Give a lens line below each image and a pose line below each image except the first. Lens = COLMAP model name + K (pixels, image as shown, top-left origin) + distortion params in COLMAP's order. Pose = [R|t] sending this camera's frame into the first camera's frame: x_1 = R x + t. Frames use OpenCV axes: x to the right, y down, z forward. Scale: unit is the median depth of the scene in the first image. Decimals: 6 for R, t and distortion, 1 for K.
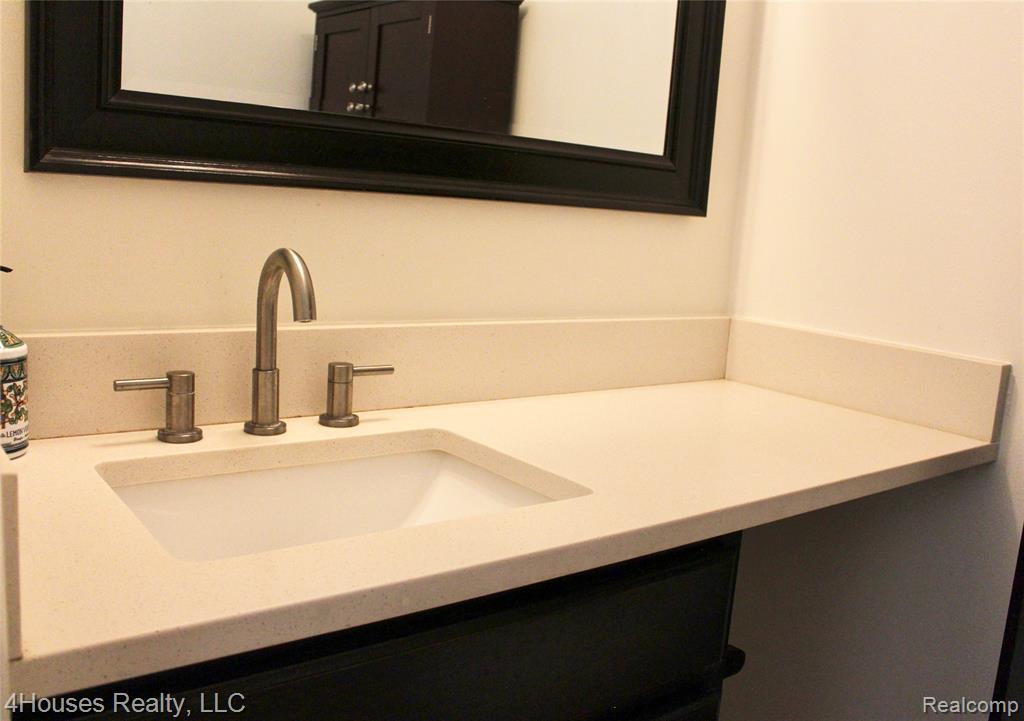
lens RADIAL K [[922.9, 0, 512.0], [0, 922.9, 360.5], [0, 0, 1]] dist [-0.188004, 0.187513]
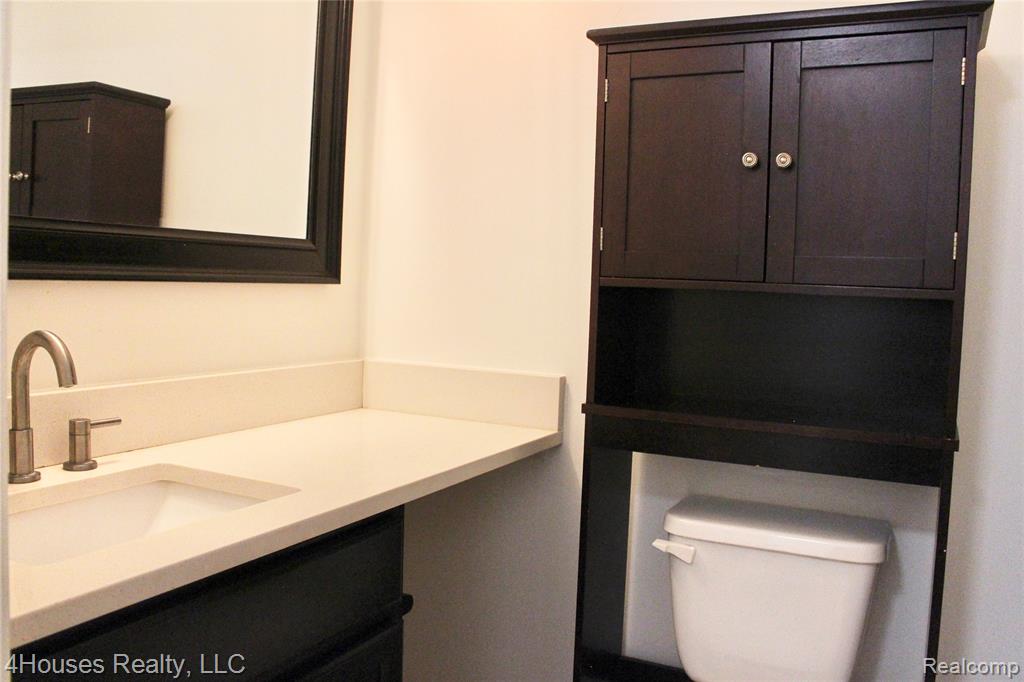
lens RADIAL K [[863.5, 0, 512.0], [0, 863.5, 341.0], [0, 0, 1]] dist [-0.100727, 0.005515]
pose [[0.898193, -0.065825, 0.434646, -0.148158], [0.096578, 0.994117, -0.049024, 0.009992], [-0.428862, 0.086010, 0.899266, -0.283224]]
